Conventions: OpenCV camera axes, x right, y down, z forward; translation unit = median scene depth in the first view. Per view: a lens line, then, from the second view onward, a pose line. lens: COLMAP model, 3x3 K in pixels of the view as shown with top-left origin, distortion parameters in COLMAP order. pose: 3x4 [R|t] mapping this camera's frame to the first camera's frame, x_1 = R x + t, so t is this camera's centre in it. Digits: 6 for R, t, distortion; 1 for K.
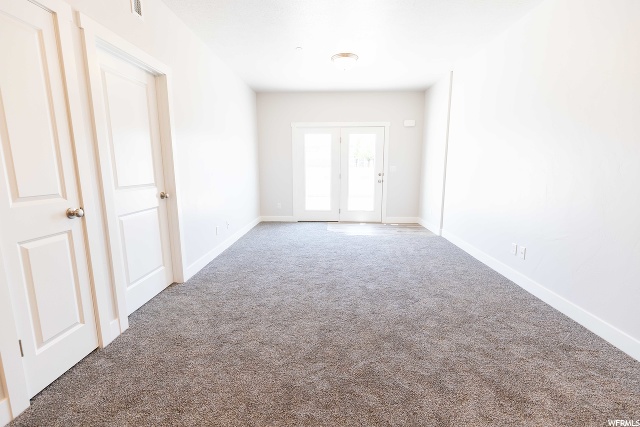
lens RADIAL K [[286.7, 0, 321.0], [0, 286.7, 213.8], [0, 0, 1]] dist [0.010395, -0.000247]
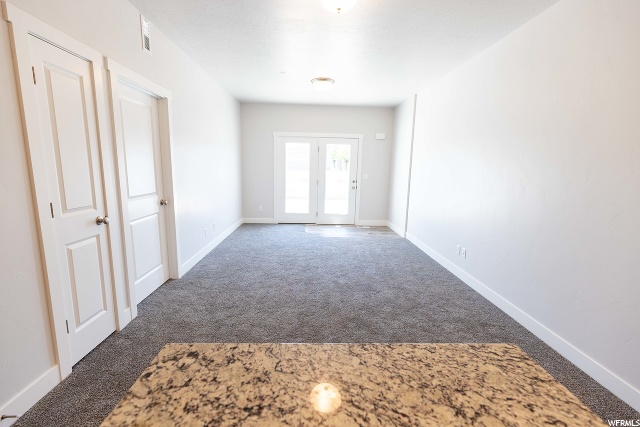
lens RADIAL K [[286.7, 0, 321.0], [0, 286.7, 213.8], [0, 0, 1]] dist [0.010395, -0.000247]
pose [[0.996906, 0.012729, 0.077566, -0.008467], [-0.012854, 0.999917, 0.001121, -0.027800], [-0.077545, -0.002115, 0.996987, -0.189279]]
